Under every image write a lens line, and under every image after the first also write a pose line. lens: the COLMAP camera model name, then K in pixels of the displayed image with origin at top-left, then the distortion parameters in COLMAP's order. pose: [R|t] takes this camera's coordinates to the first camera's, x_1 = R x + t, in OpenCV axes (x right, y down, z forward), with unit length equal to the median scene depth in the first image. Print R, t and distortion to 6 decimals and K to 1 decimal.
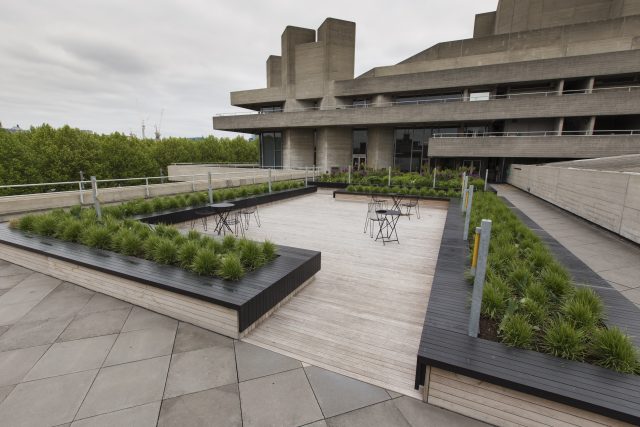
lens RADIAL K [[286.8, 0, 320.9], [0, 286.8, 213.0], [0, 0, 1]] dist [0.008804, -0.001258]
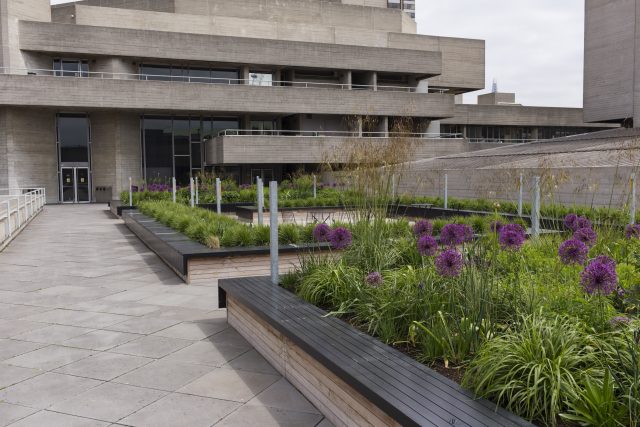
lens RADIAL K [[597.1, 0, 315.2], [0, 597.1, 216.1], [0, 0, 1]] dist [0.020206, 0.000000]
pose [[0.705441, -0.070392, 0.705264, -0.360158], [0.154660, 0.986365, -0.056250, 0.021990], [-0.691689, 0.148758, 0.706709, -0.059812]]
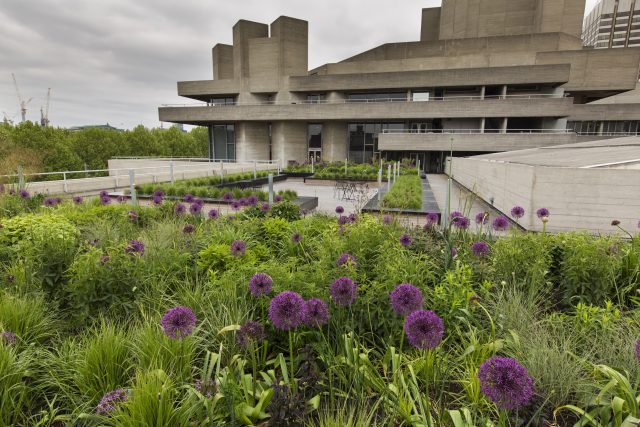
lens RADIAL K [[336.2, 0, 319.8], [0, 336.2, 210.1], [0, 0, 1]] dist [0.014184, -0.001284]
pose [[0.986321, -0.027299, 0.162557, -0.055192], [0.030127, 0.999434, -0.014957, 0.038793], [-0.162057, 0.019649, 0.986586, -0.197281]]
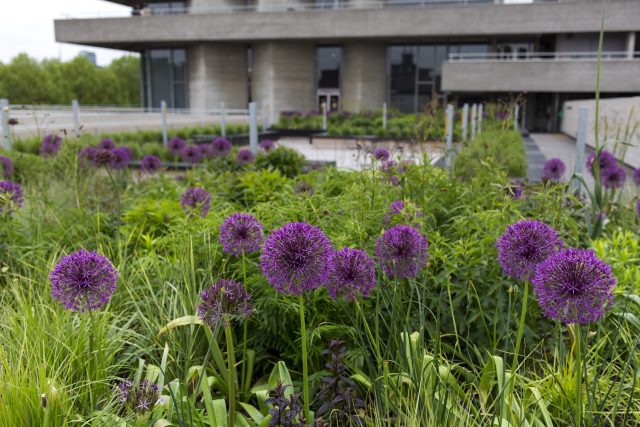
lens RADIAL K [[592.8, 0, 322.8], [0, 592.8, 212.6], [0, 0, 1]] dist [0.013409, 0.000000]
pose [[0.989722, -0.029781, 0.139869, -0.056558], [0.030517, 0.999529, -0.003115, 0.050866], [-0.139710, 0.007351, 0.990165, -0.190177]]
